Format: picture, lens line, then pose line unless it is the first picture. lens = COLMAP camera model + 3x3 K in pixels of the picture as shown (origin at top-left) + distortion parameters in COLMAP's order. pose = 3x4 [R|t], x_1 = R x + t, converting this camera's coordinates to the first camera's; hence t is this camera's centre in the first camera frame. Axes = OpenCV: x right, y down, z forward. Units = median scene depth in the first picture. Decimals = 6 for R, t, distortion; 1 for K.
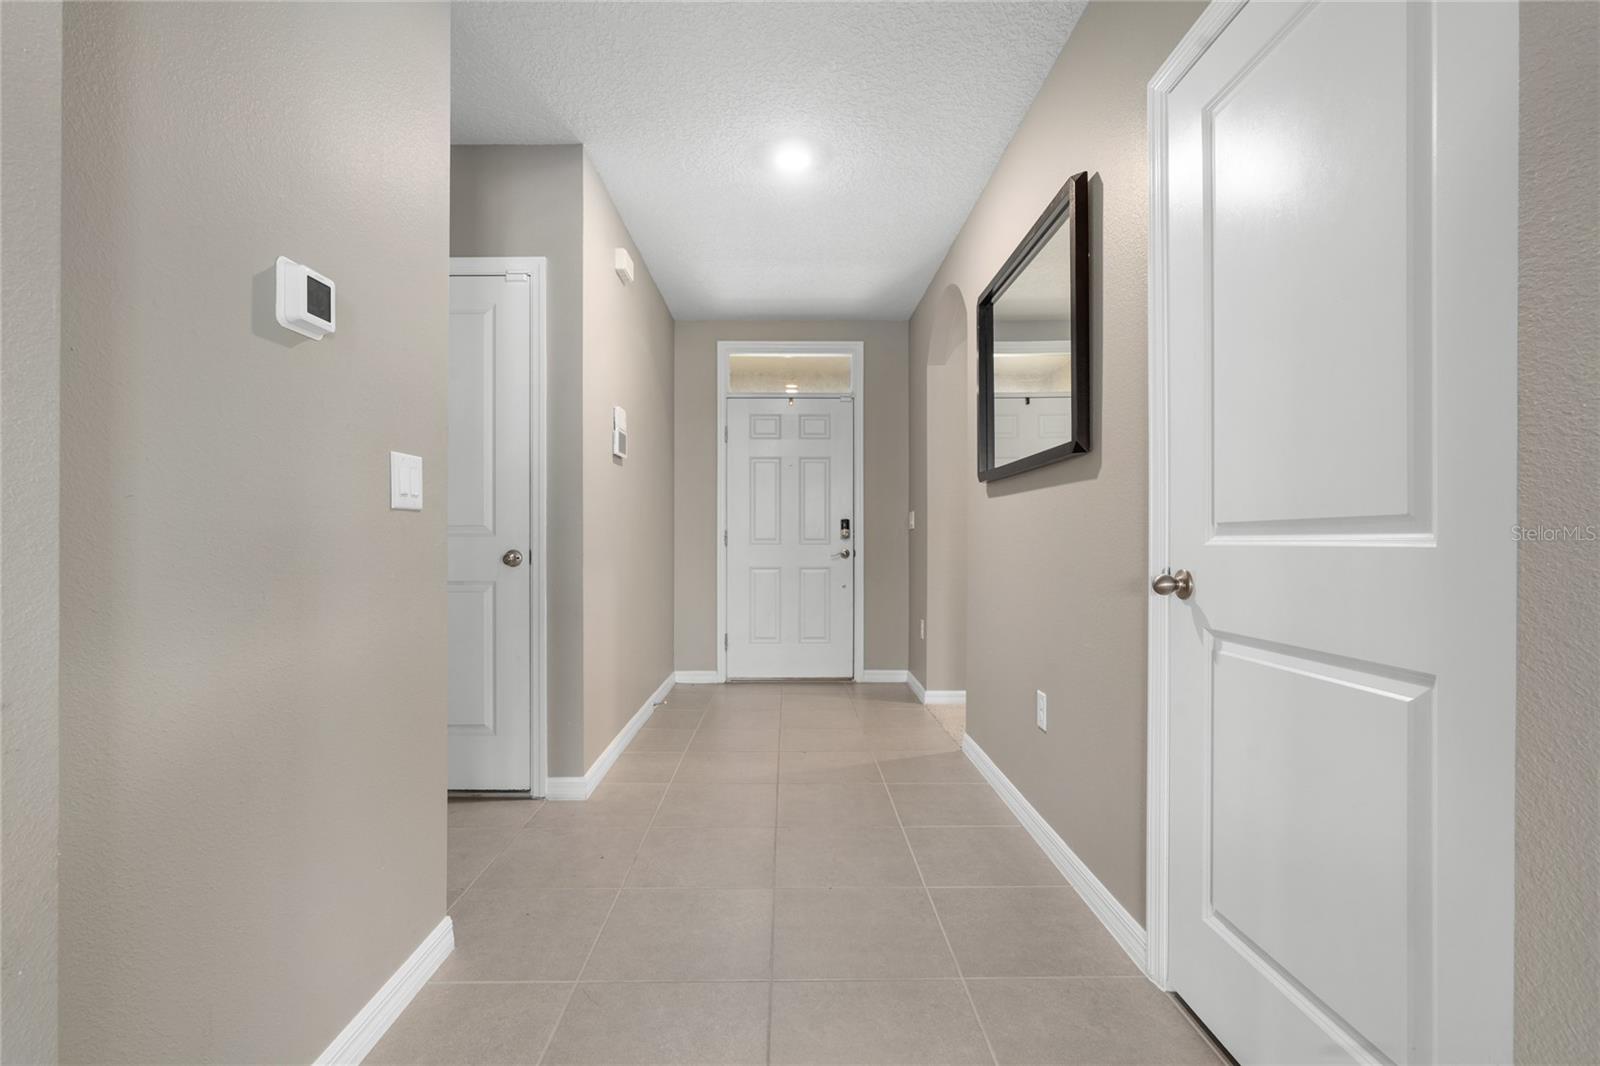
lens RADIAL K [[729.3, 0, 800.0], [0, 729.3, 533.0], [0, 0, 1]] dist [-0.000791, -0.000070]
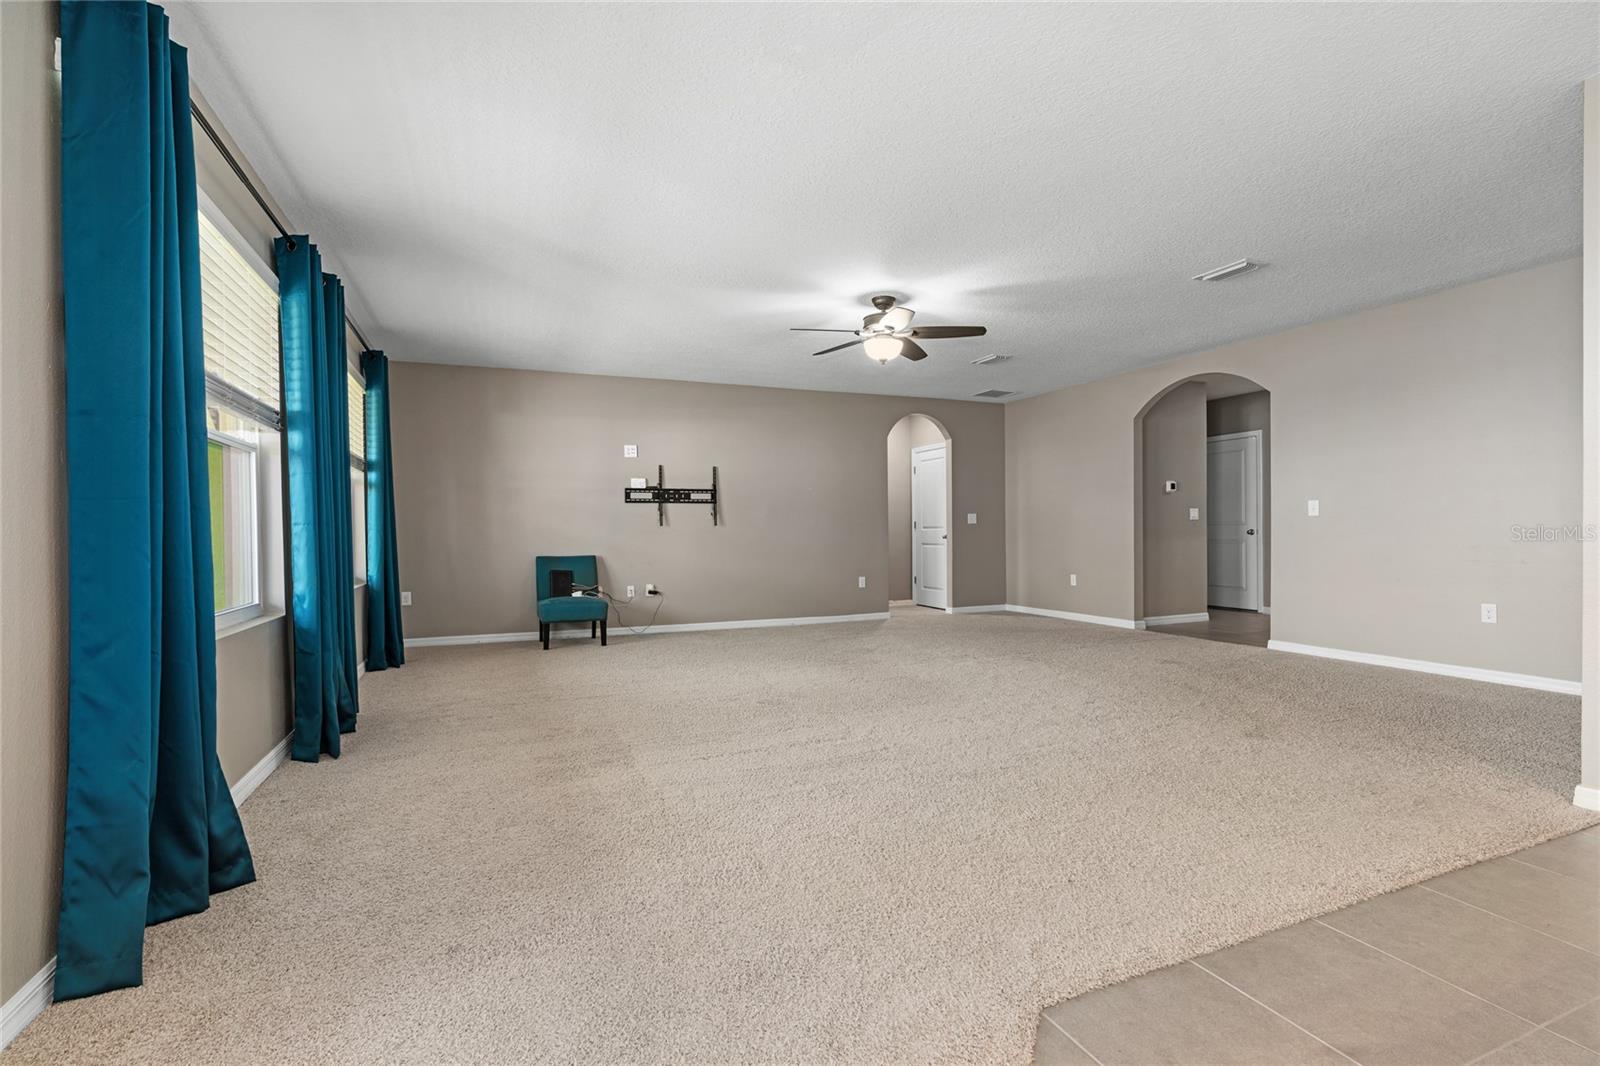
lens RADIAL K [[729.3, 0, 800.0], [0, 729.3, 533.0], [0, 0, 1]] dist [-0.000791, -0.000070]
pose [[0.378639, 0.006597, -0.925521, 3.307978], [0.013146, 0.999835, 0.012505, -0.050038], [0.925451, -0.016902, 0.378490, -3.647922]]
